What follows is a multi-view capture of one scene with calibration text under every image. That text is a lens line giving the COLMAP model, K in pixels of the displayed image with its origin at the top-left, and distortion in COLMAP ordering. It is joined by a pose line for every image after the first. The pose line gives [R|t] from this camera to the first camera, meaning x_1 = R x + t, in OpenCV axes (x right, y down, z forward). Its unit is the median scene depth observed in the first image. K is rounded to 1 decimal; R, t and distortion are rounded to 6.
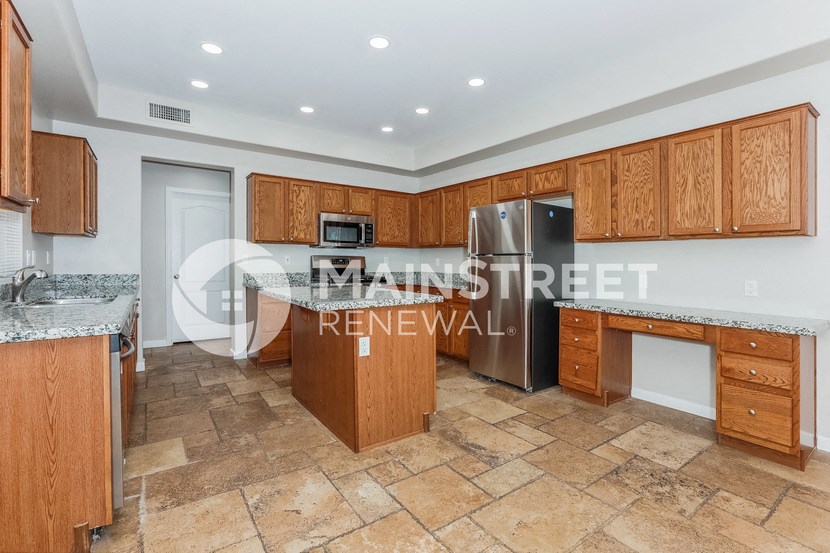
lens RADIAL K [[378.3, 0, 414.0], [0, 378.3, 262.2], [0, 0, 1]] dist [-0.022569, 0.004301]
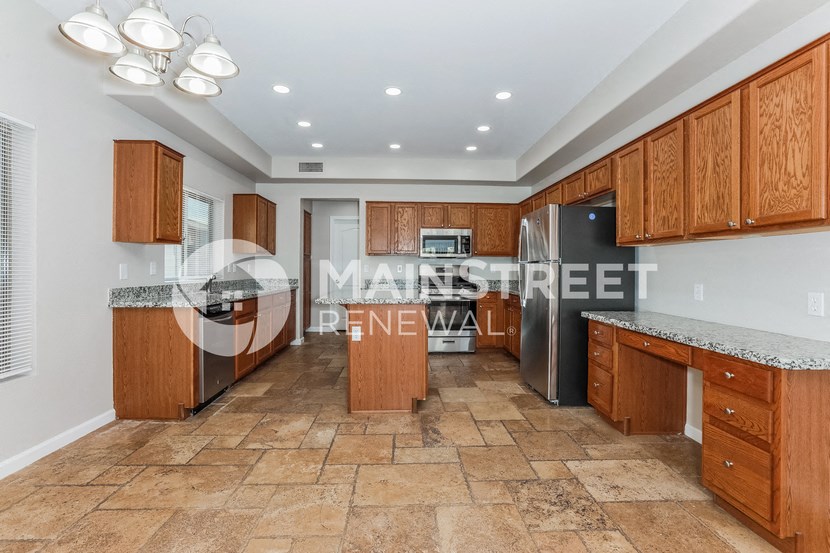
lens RADIAL K [[378.3, 0, 421.1], [0, 378.3, 271.0], [0, 0, 1]] dist [-0.022569, 0.004301]
pose [[0.839895, -0.003101, -0.542740, 0.683976], [0.001233, 0.999992, -0.003806, 0.009985], [0.542747, 0.002527, 0.839892, 0.018720]]
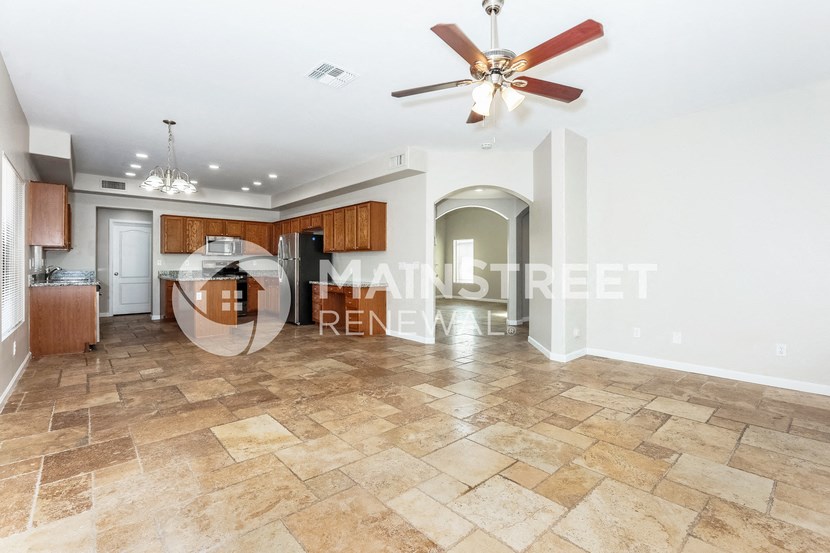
lens RADIAL K [[378.3, 0, 419.4], [0, 378.3, 271.8], [0, 0, 1]] dist [-0.022569, 0.004301]
pose [[0.994618, -0.010403, 0.103087, 0.965861], [0.009059, 0.999868, 0.013503, 0.036681], [-0.103213, -0.012497, 0.994581, -1.461278]]
